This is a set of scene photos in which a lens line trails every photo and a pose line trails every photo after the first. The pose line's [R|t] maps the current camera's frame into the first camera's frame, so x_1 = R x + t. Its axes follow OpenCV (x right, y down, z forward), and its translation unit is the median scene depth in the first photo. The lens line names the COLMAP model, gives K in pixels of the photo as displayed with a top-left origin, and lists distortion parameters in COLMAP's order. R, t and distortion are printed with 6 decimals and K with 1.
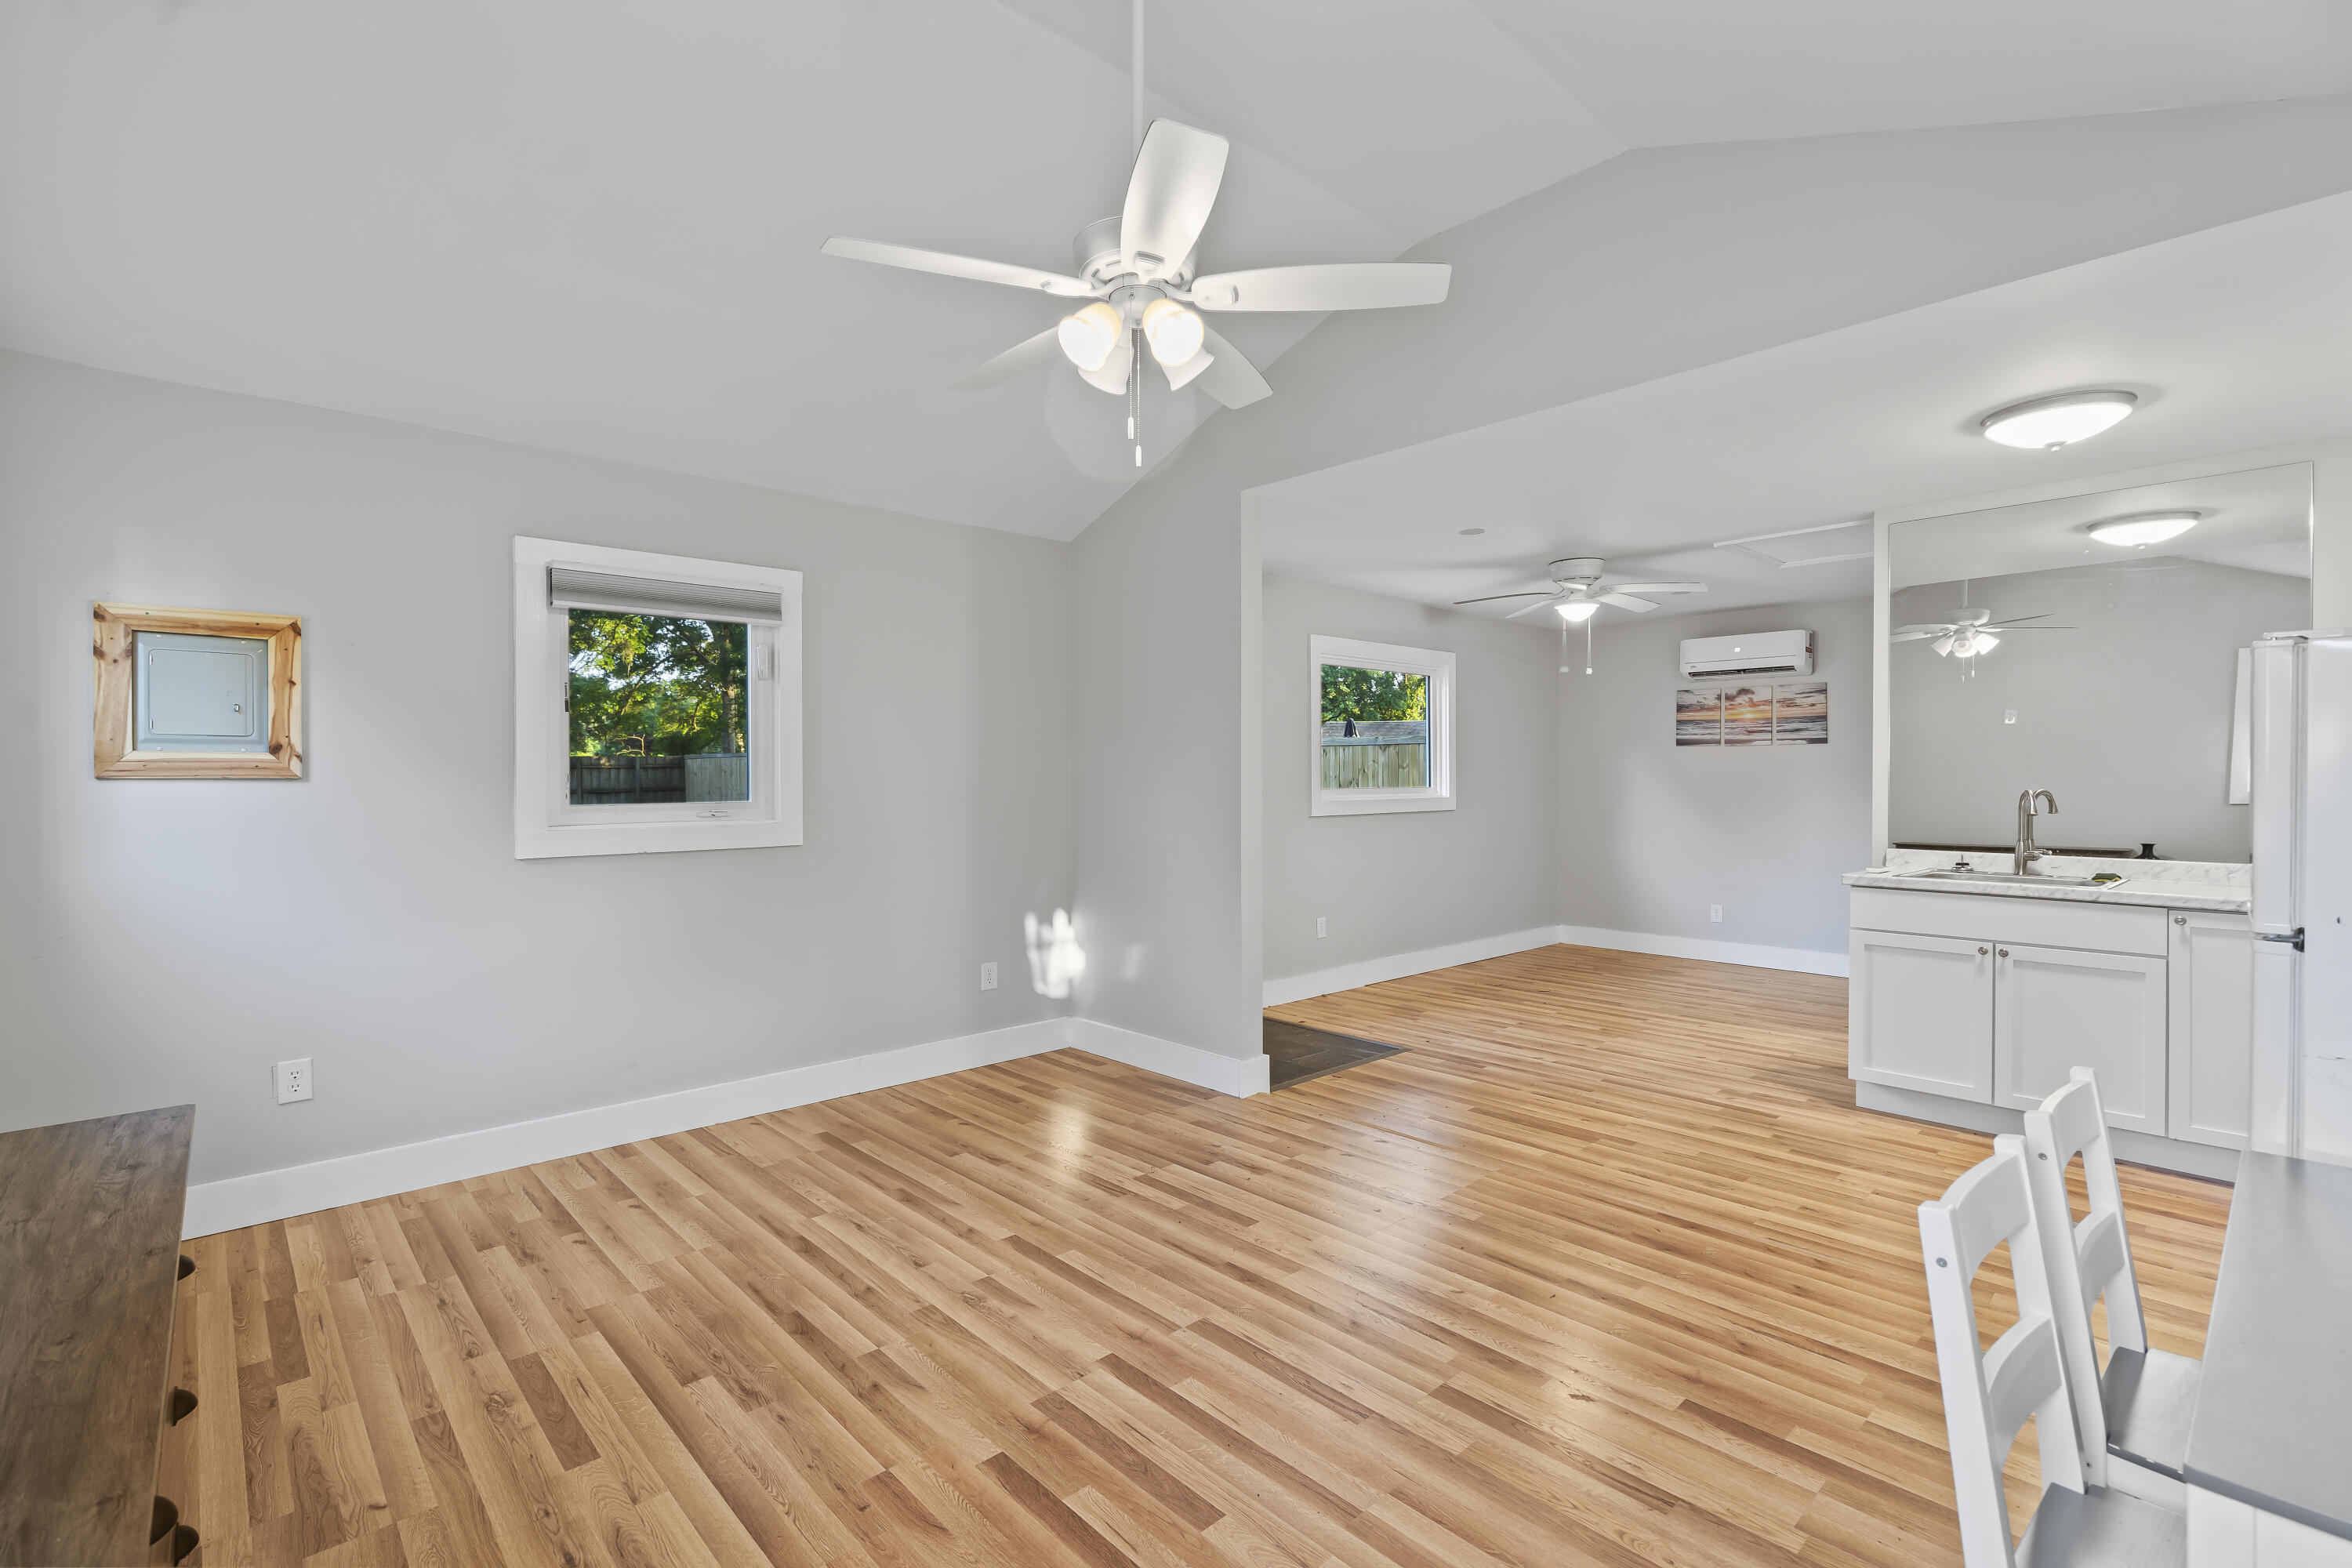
lens RADIAL K [[1078.0, 0, 1176.0], [0, 1078.0, 784.0], [0, 0, 1]] dist [-0.000424, 0.000139]
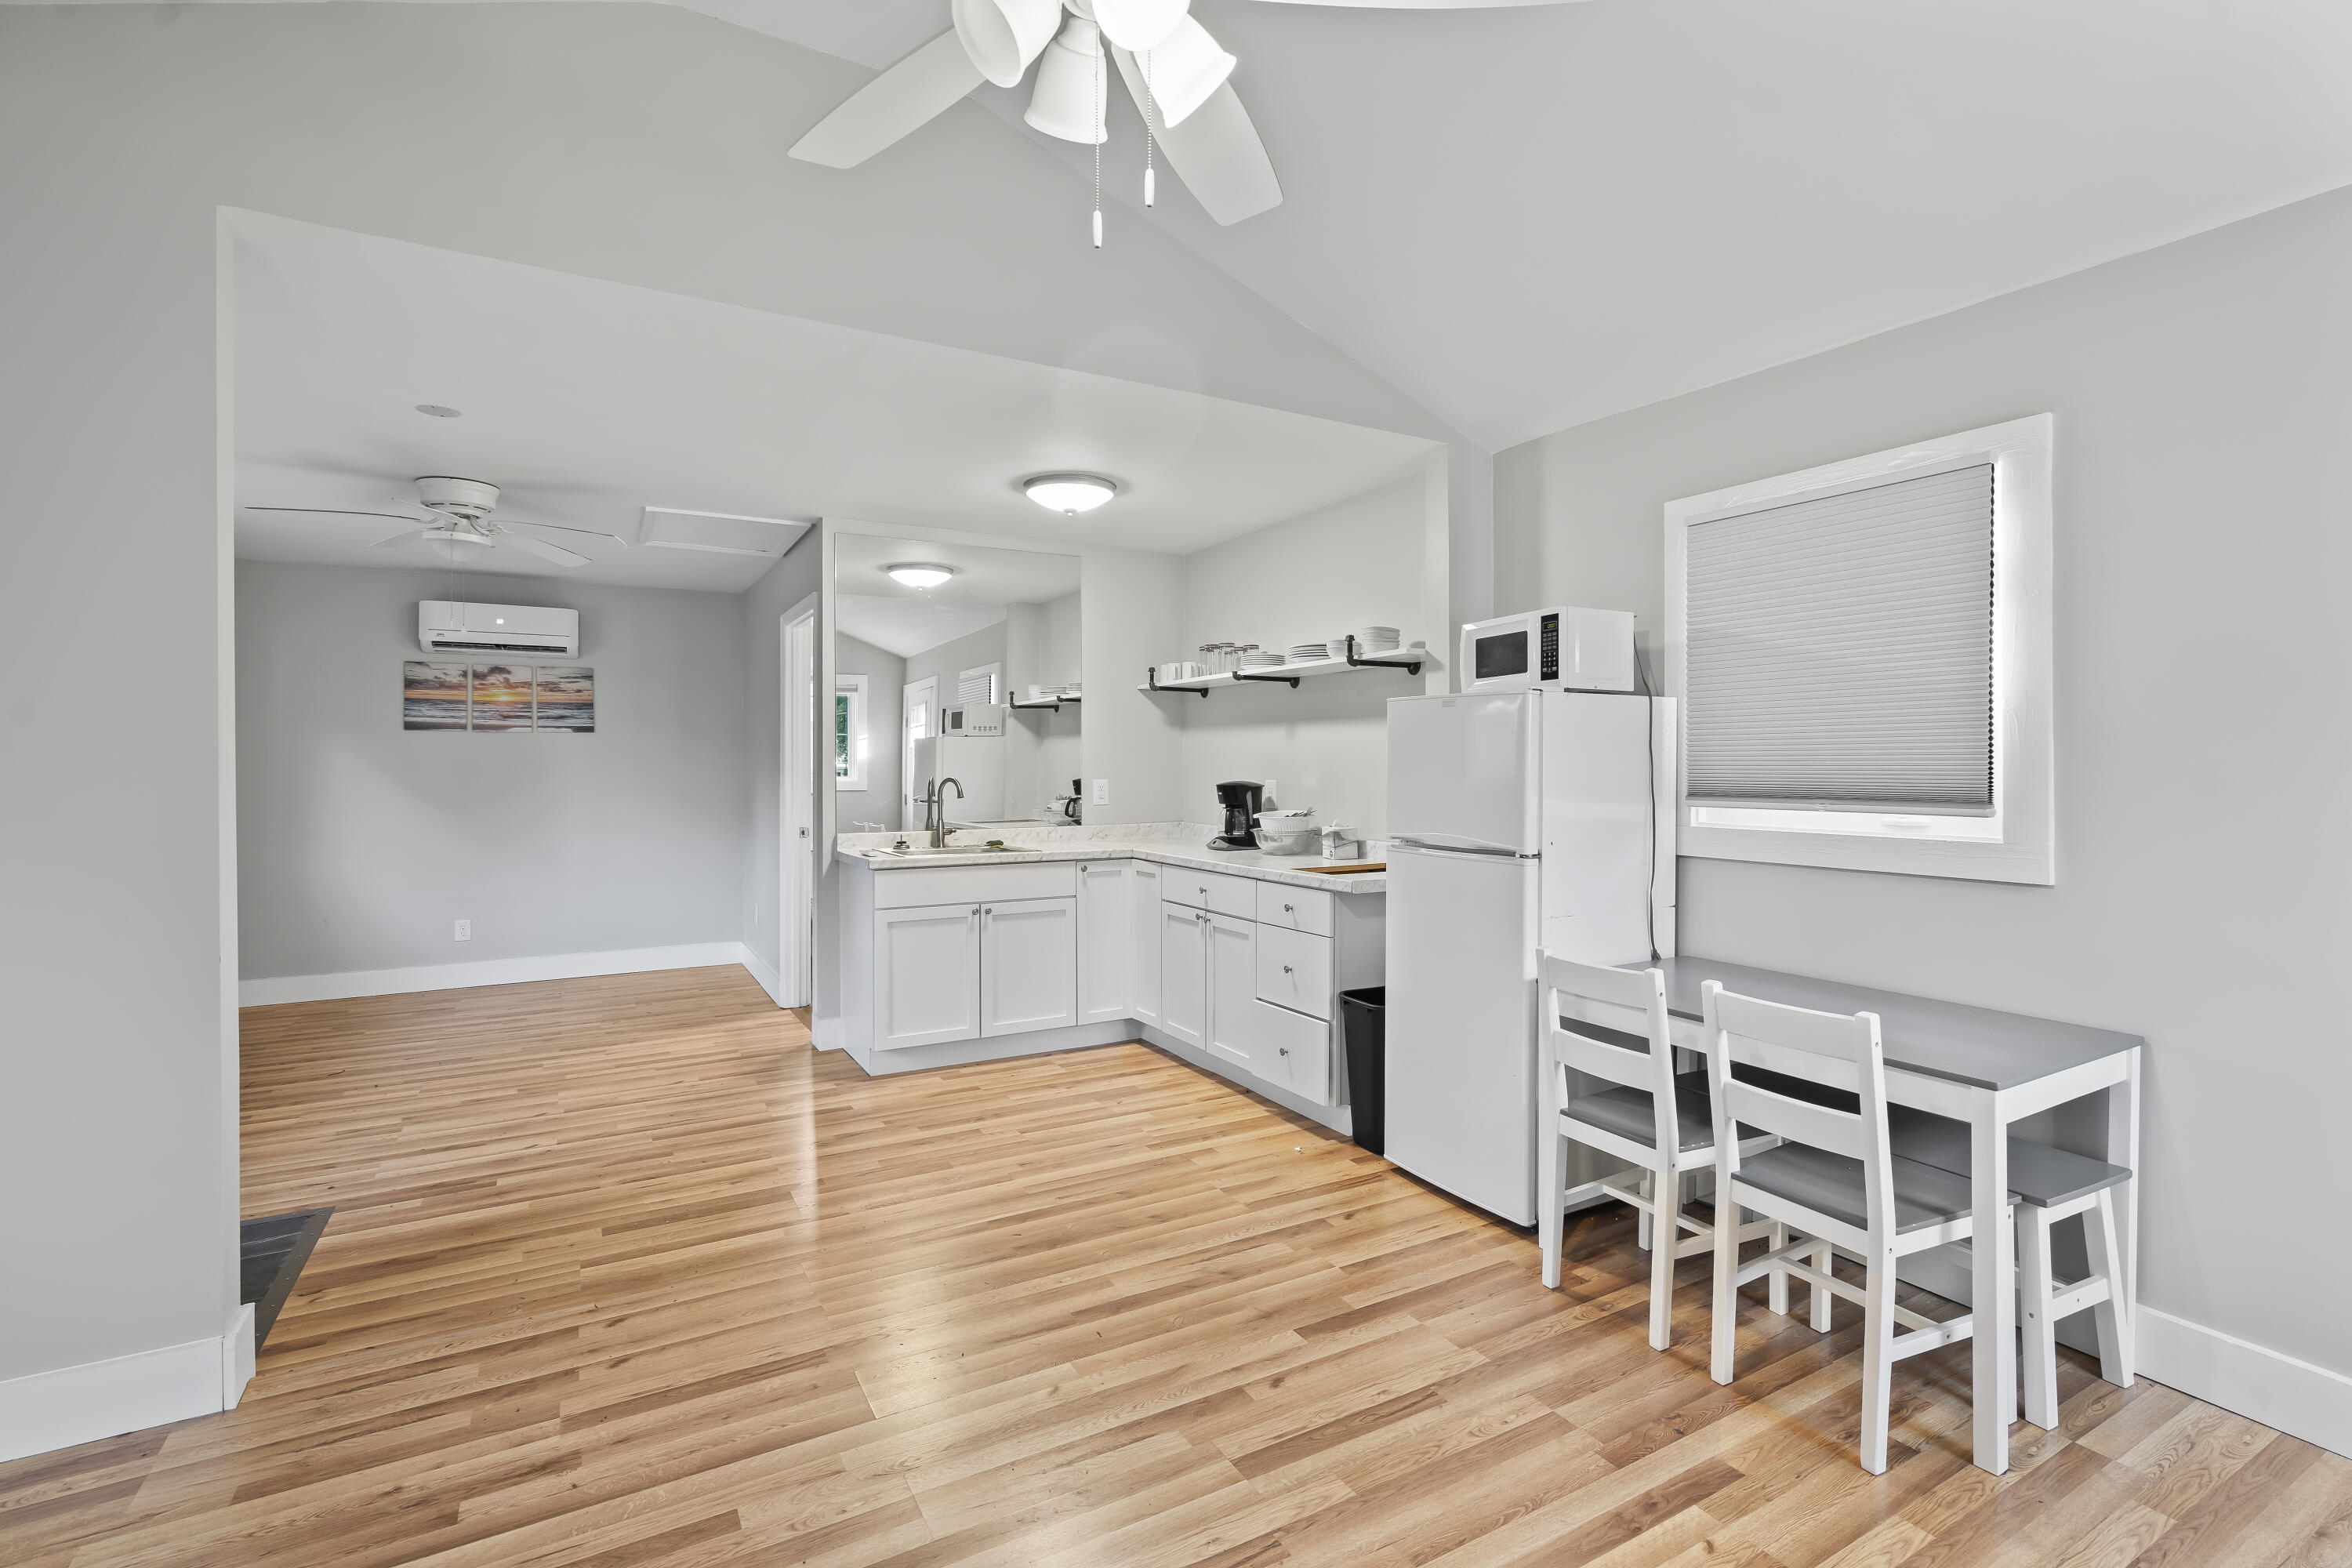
lens RADIAL K [[1078.1, 0, 1178.0], [0, 1078.1, 755.6], [0, 0, 1]] dist [-0.000478, 0.000438]
pose [[0.227186, 0.003654, 0.973845, -0.254072], [0.010710, 0.999923, -0.006251, -0.006583], [-0.973793, 0.011850, 0.227129, 0.340281]]
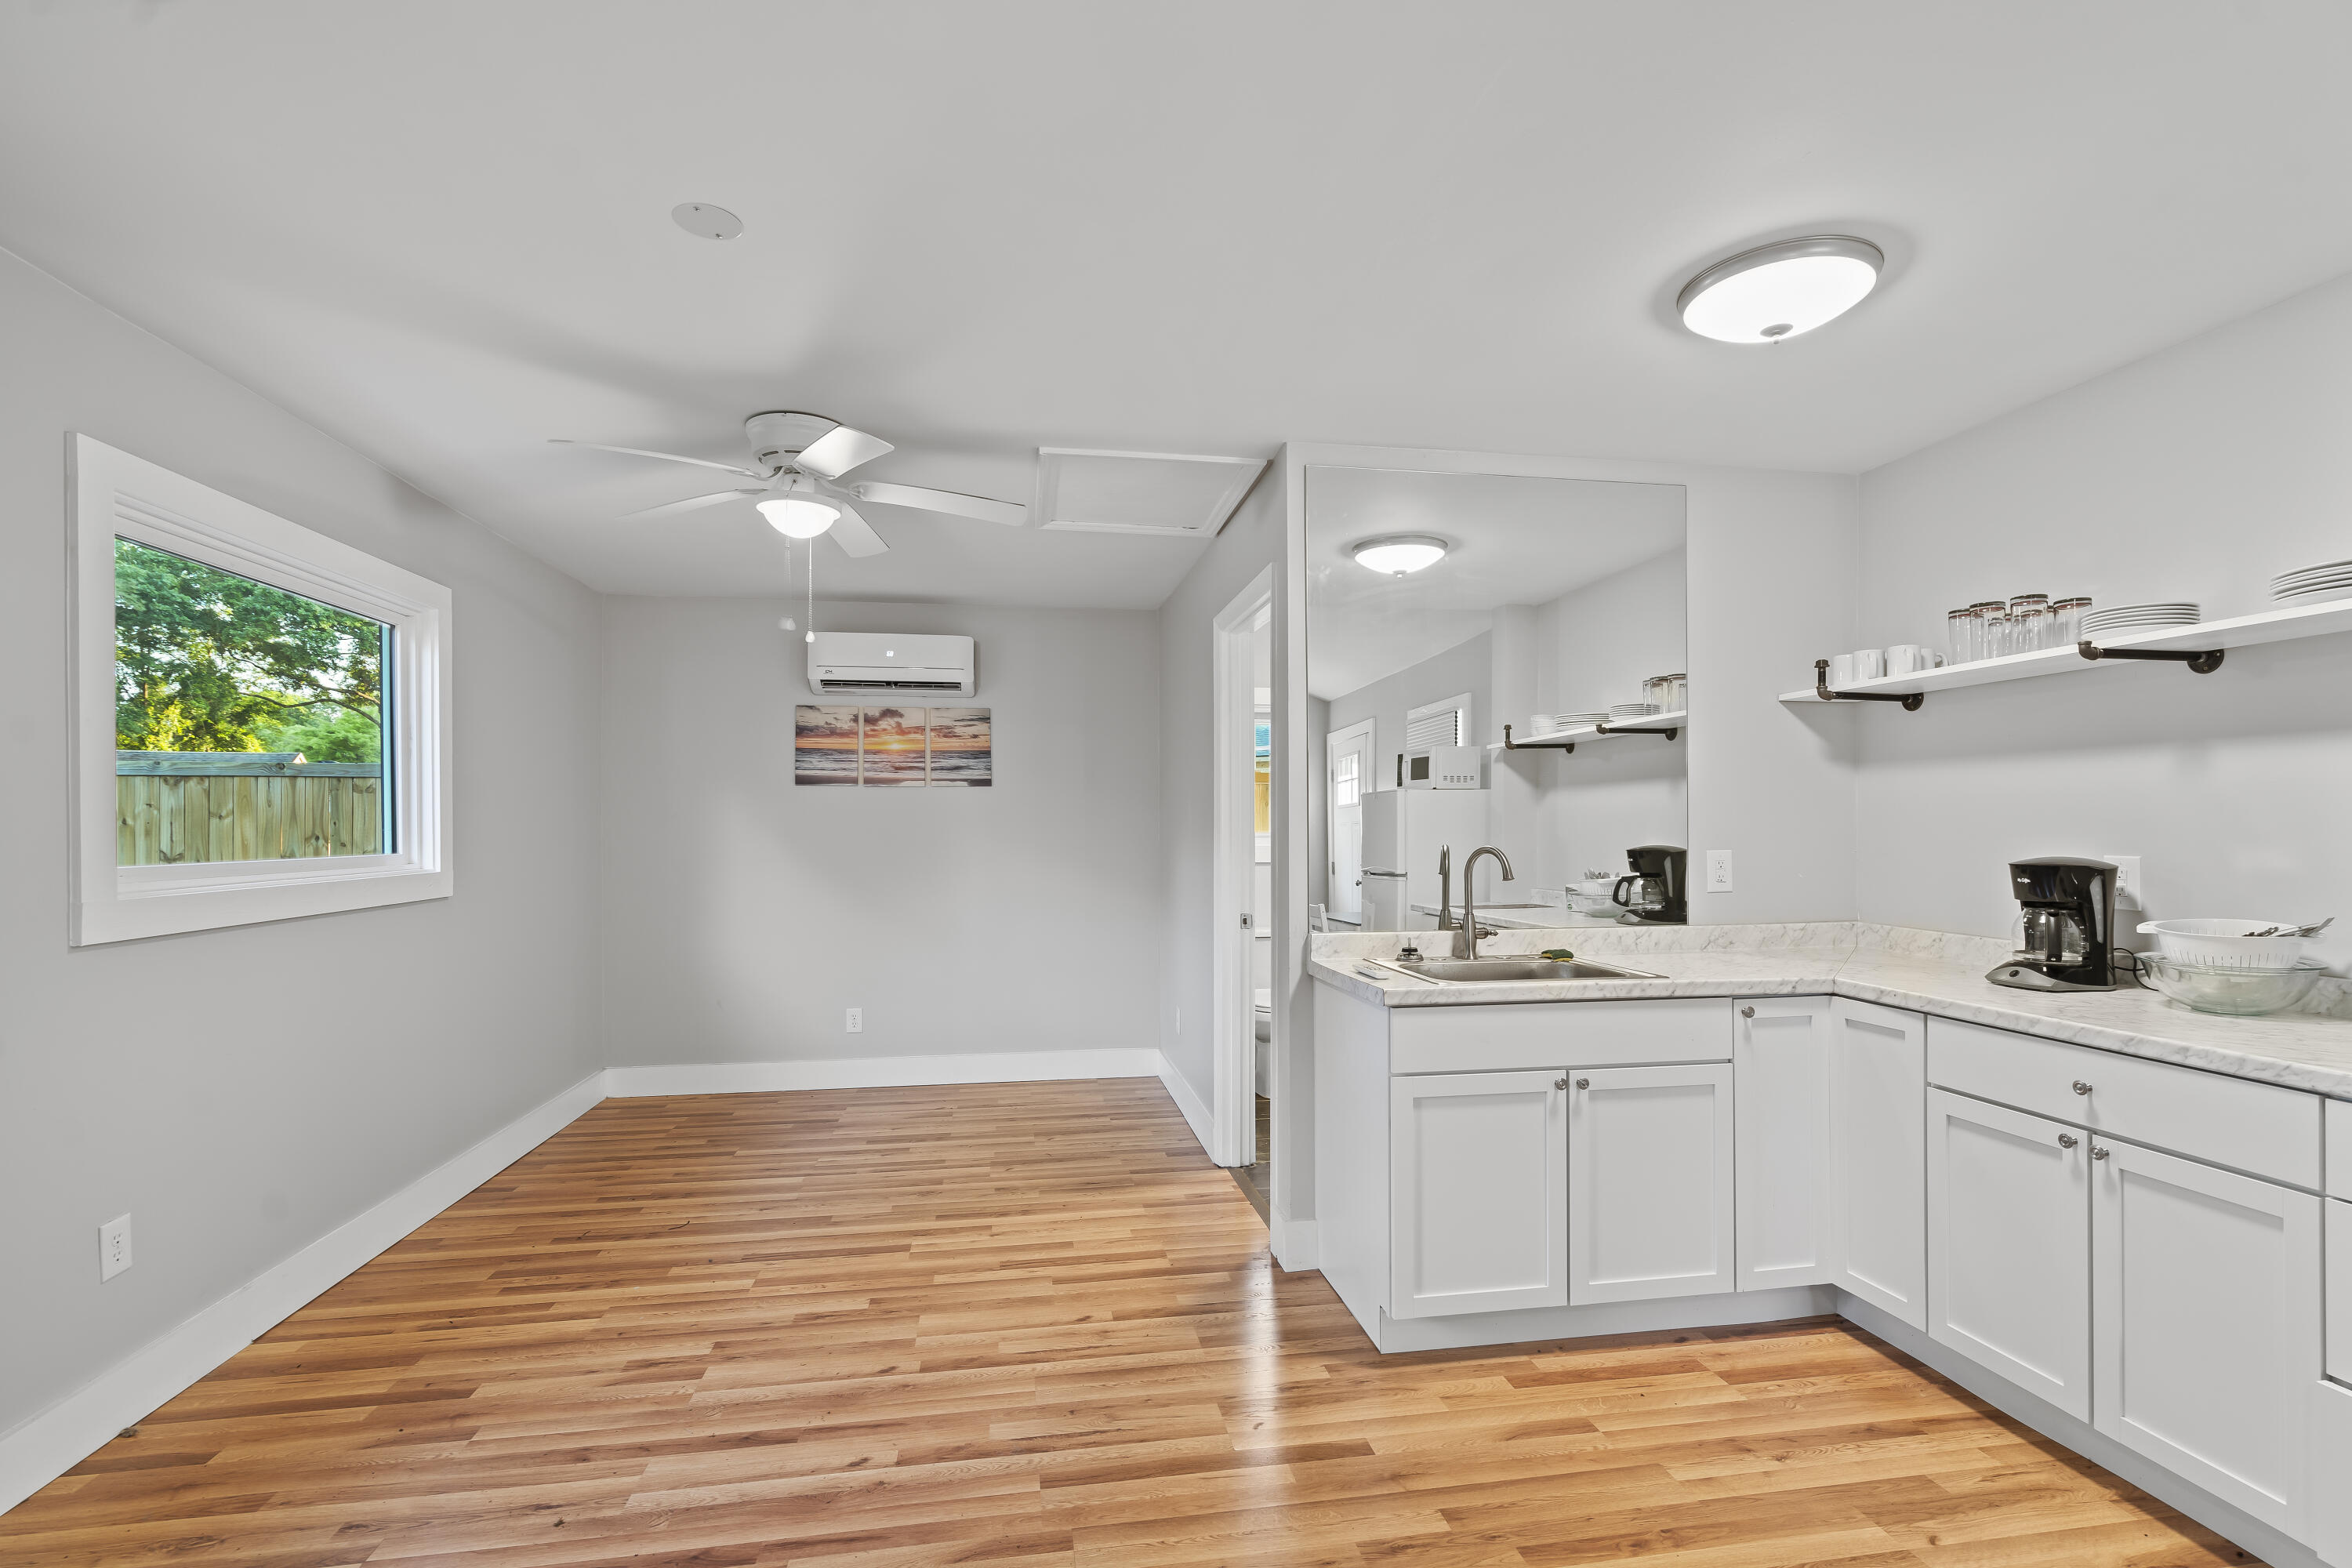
lens RADIAL K [[1063.8, 0, 1175.4], [0, 1063.8, 820.6], [0, 0, 1]] dist [-0.003319, 0.000249]
pose [[0.547864, 0.002601, 0.836563, 0.034511], [0.008599, 0.999925, -0.008740, -0.005686], [-0.836523, 0.011982, 0.547800, 0.564004]]
